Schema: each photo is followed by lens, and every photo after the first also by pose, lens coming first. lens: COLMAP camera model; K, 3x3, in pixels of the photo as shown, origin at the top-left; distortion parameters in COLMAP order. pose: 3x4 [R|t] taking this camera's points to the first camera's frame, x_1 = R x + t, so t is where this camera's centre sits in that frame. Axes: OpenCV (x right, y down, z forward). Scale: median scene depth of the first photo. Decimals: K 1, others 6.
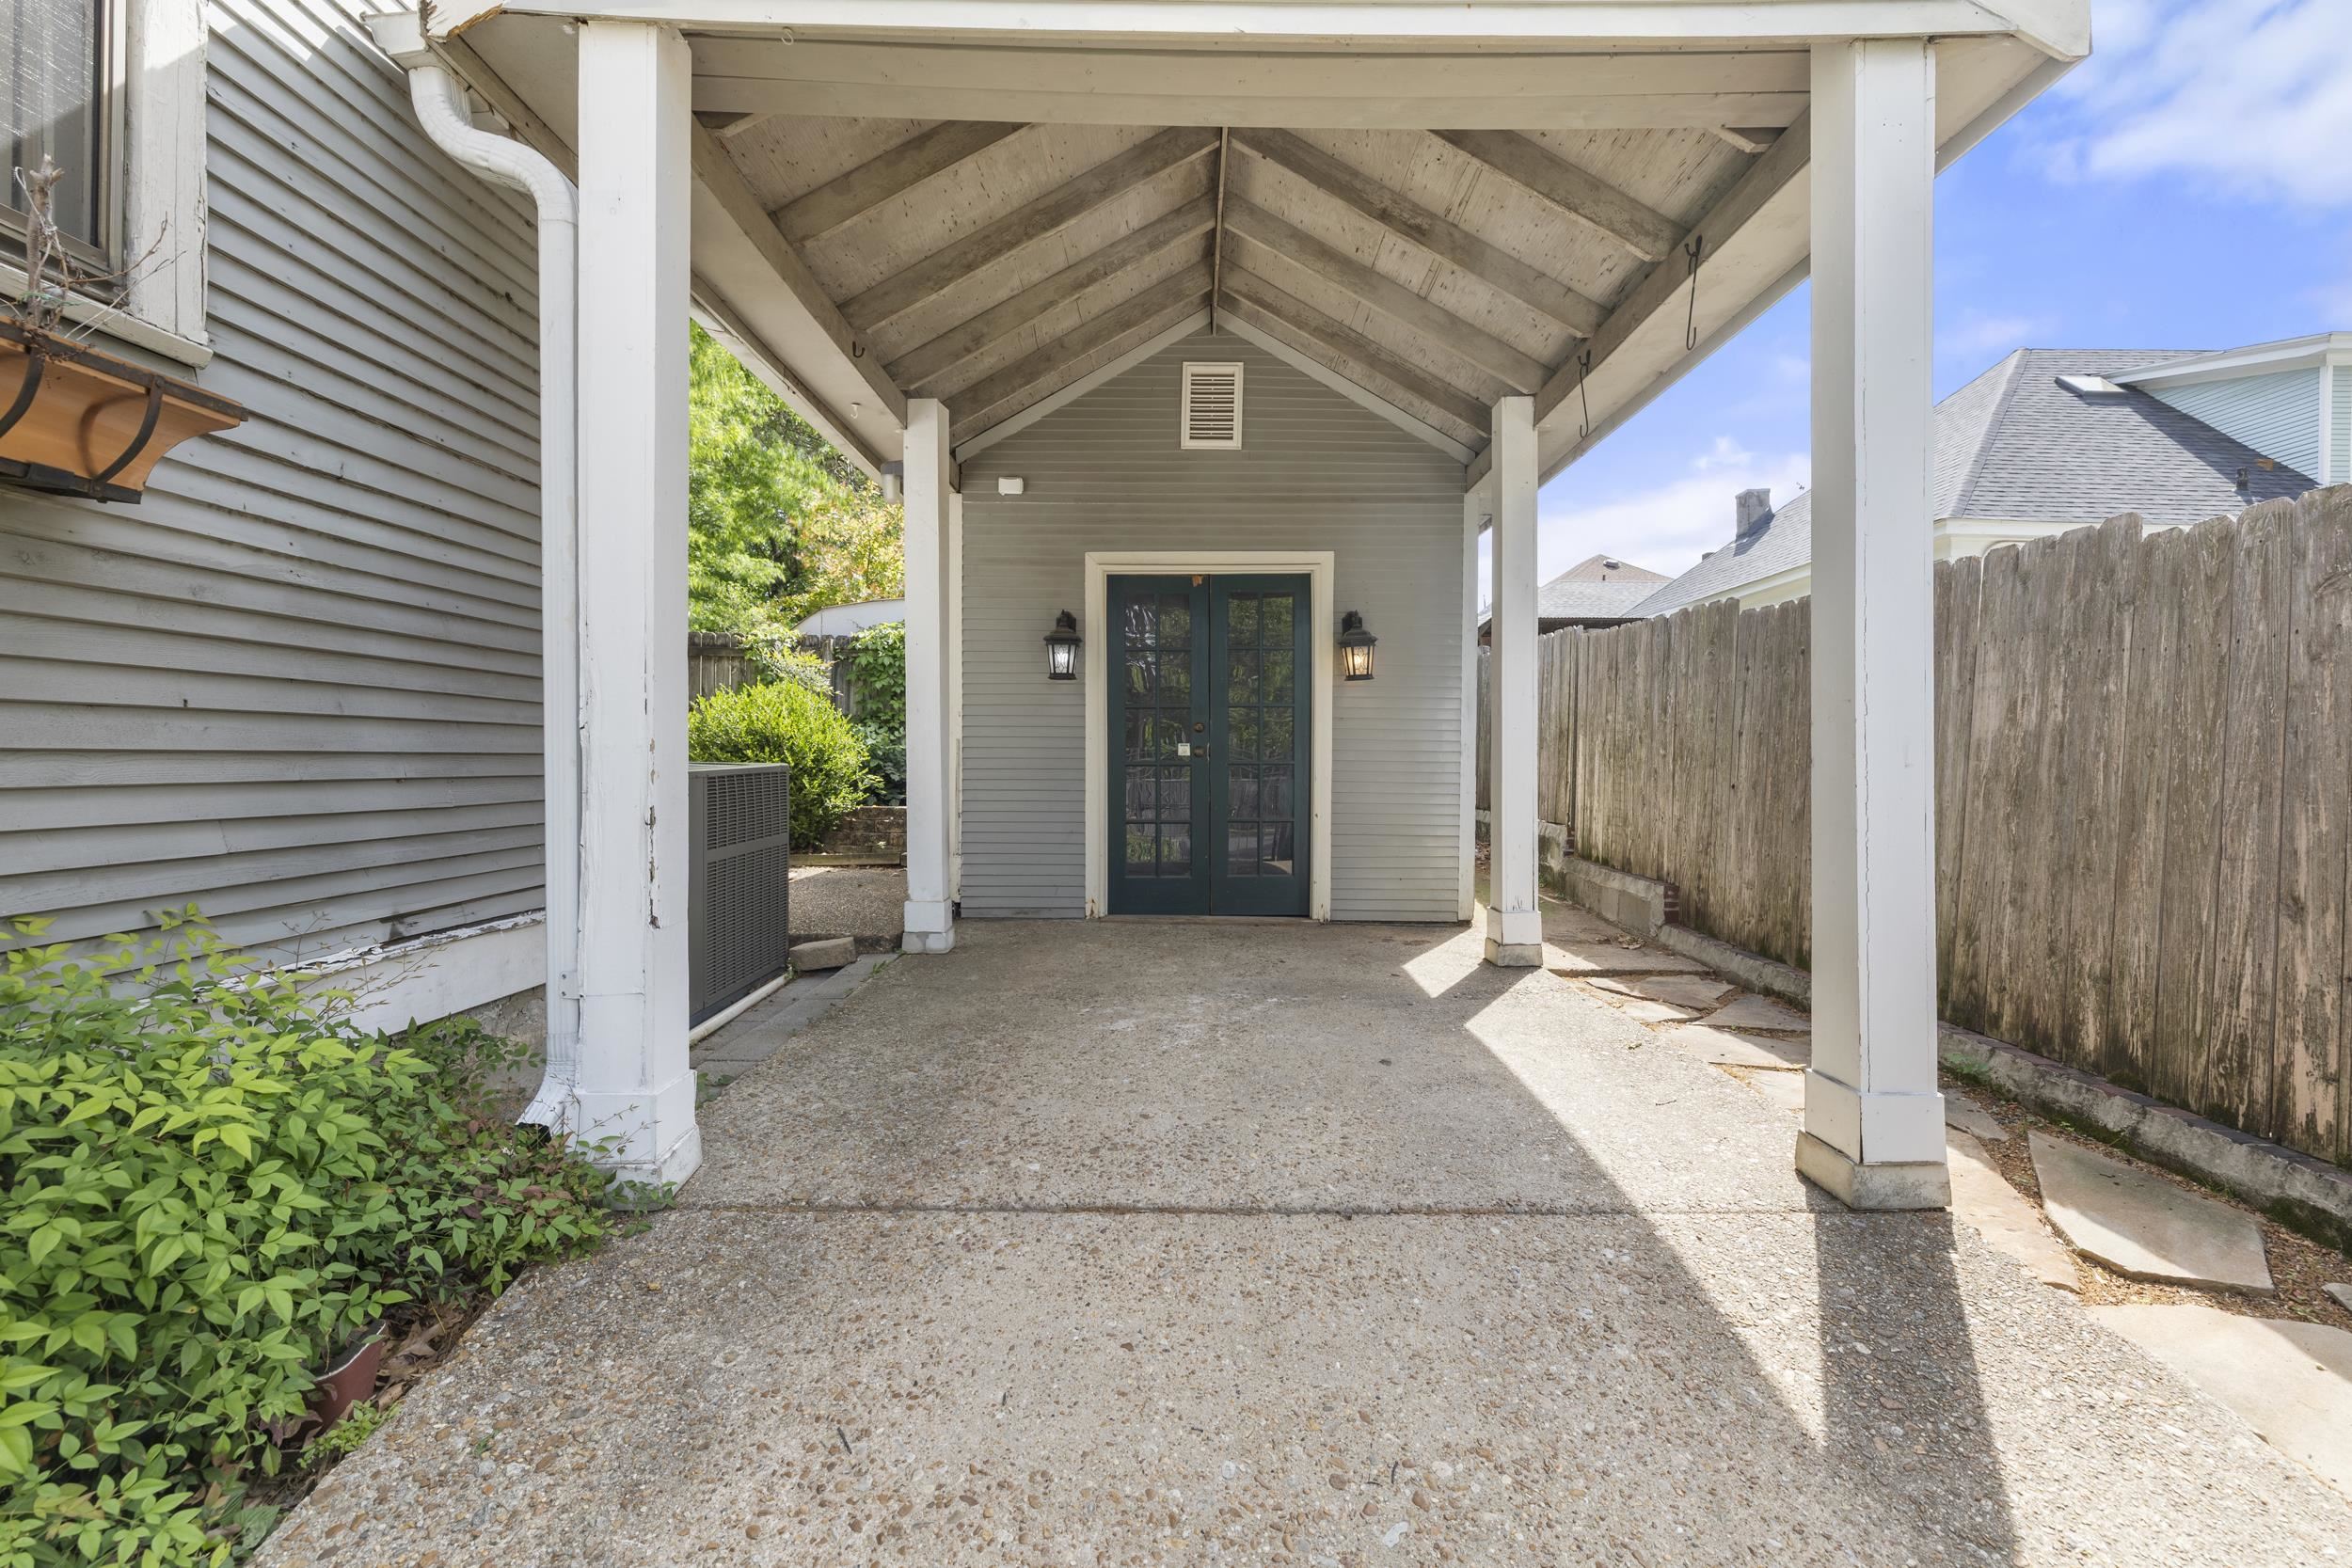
lens RADIAL K [[991.8, 0, 1176.3], [0, 991.8, 779.0], [0, 0, 1]] dist [-0.000807, -0.000437]
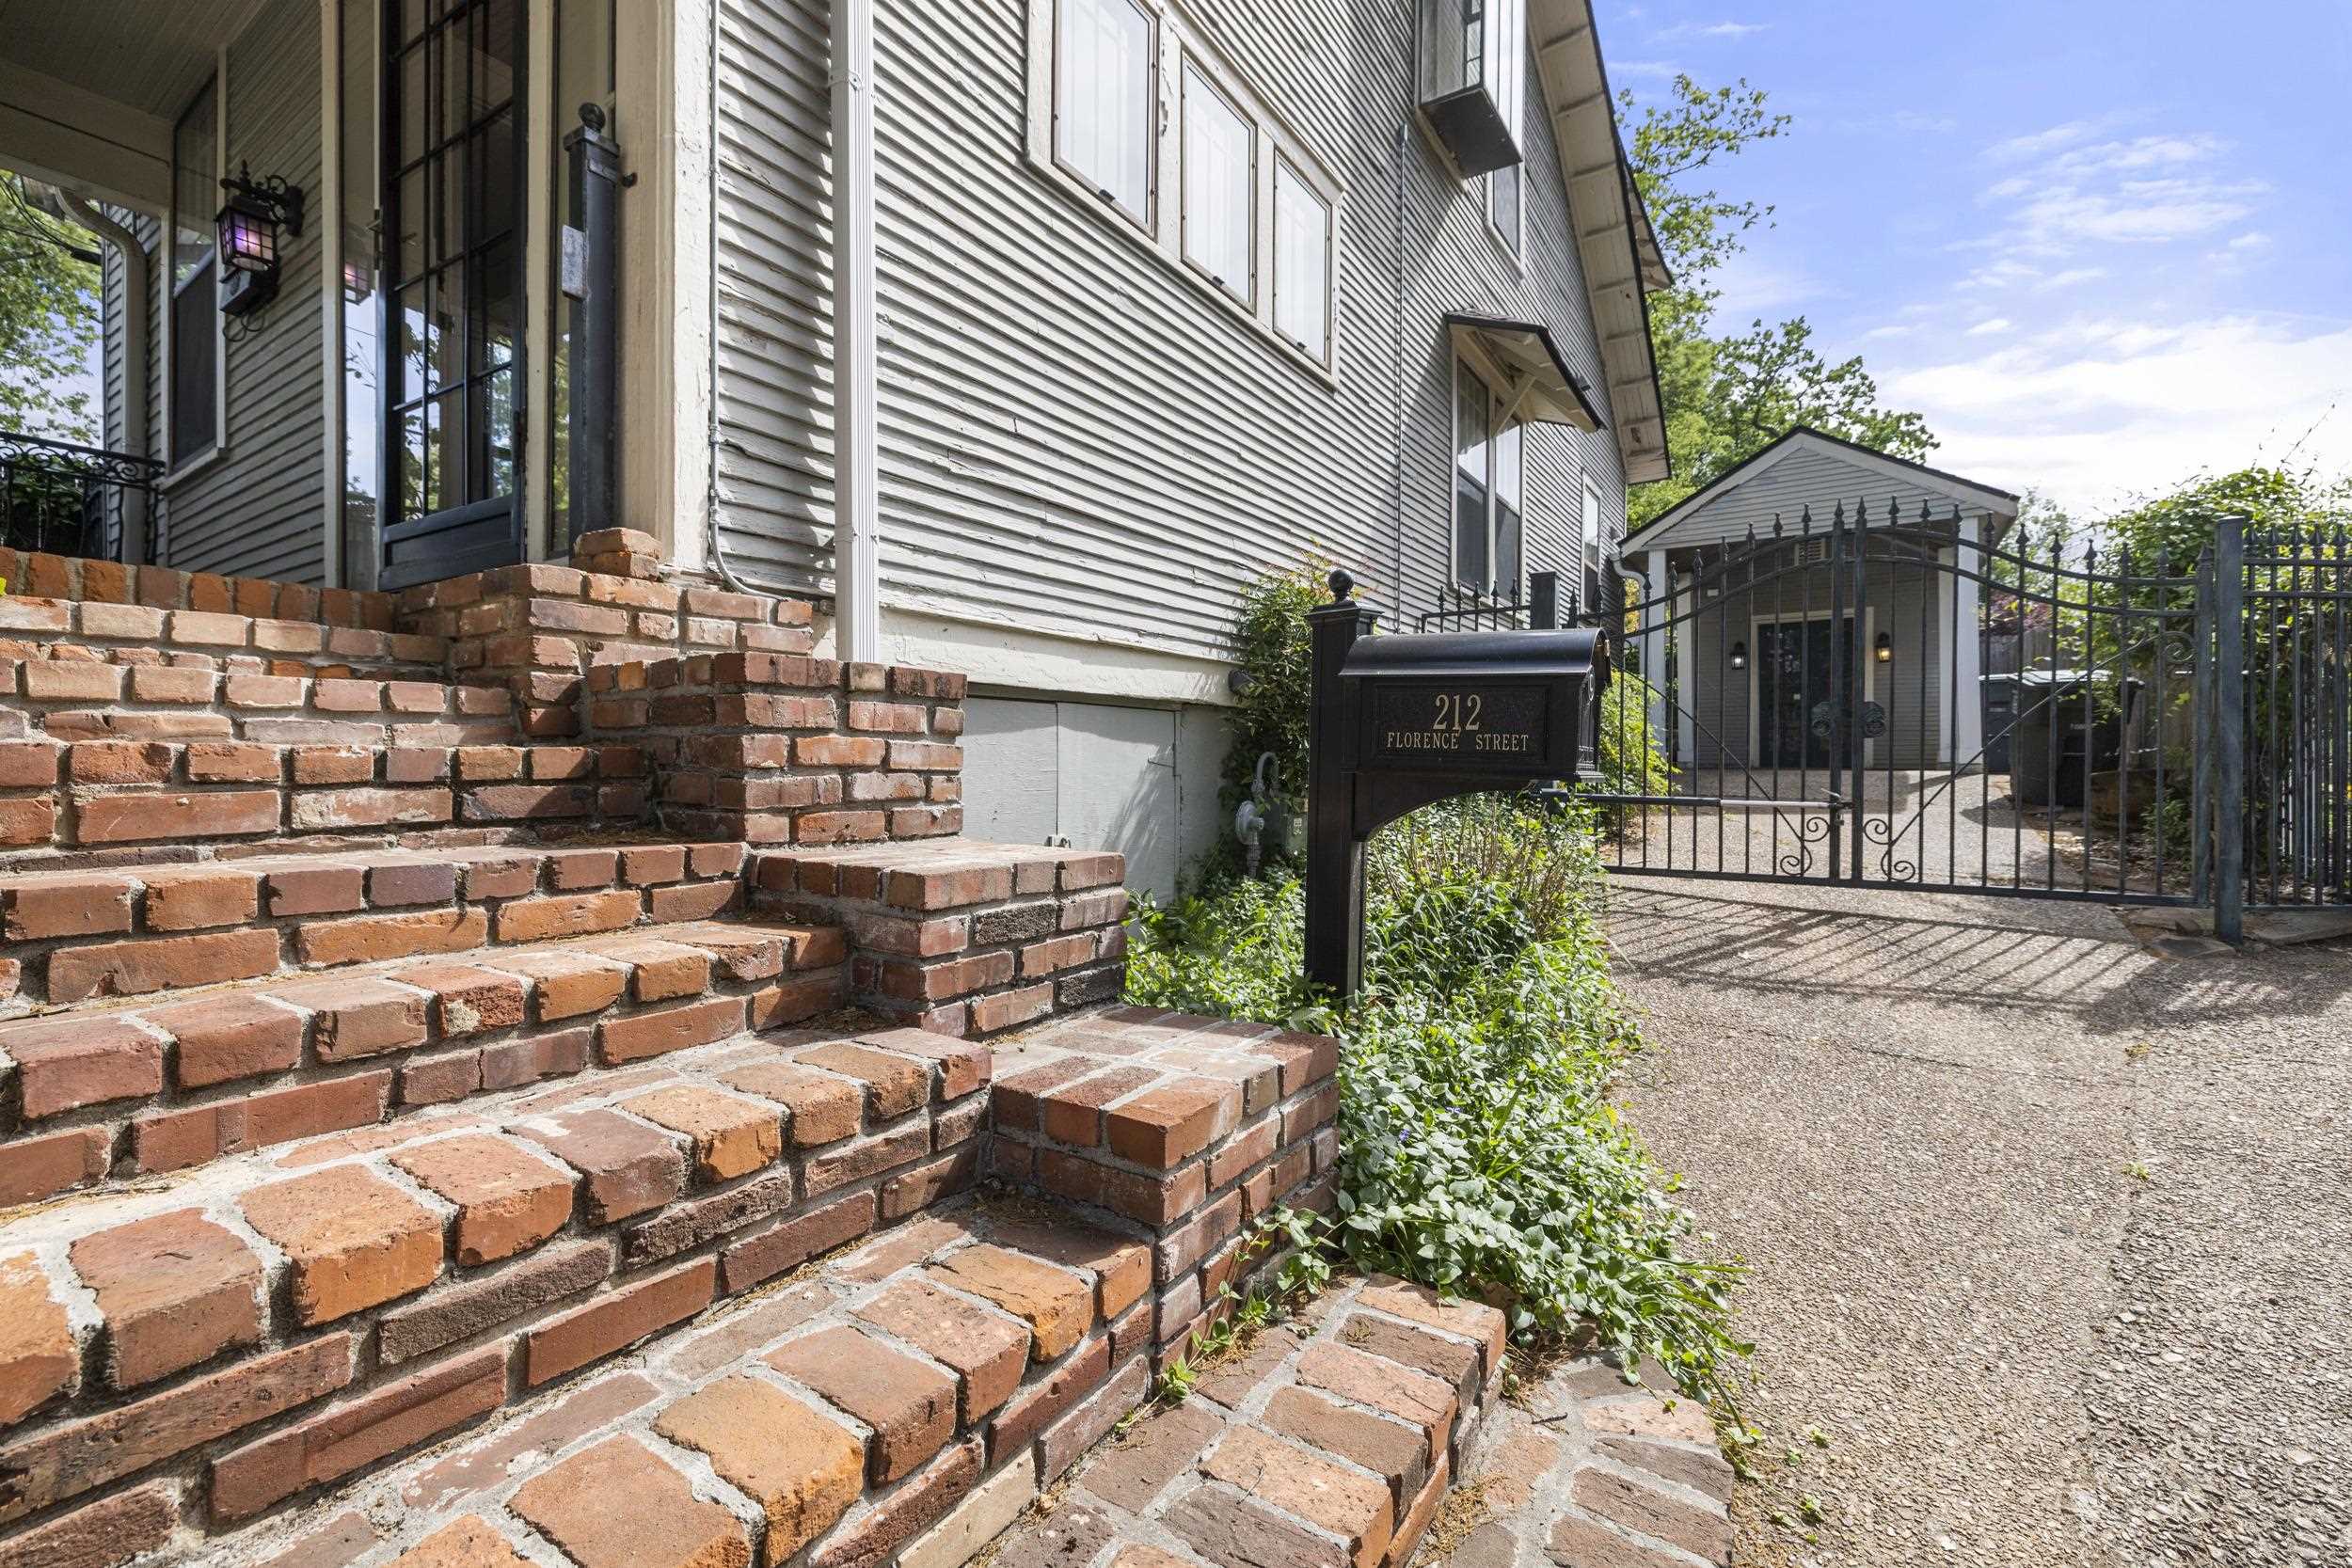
lens RADIAL K [[991.8, 0, 1178.2], [0, 991.8, 775.7], [0, 0, 1]] dist [-0.000807, -0.000437]
pose [[0.835167, -0.004009, -0.549981, 0.074129], [0.001836, 0.999988, -0.004501, 0.169525], [0.549993, 0.002750, 0.835165, -1.803288]]
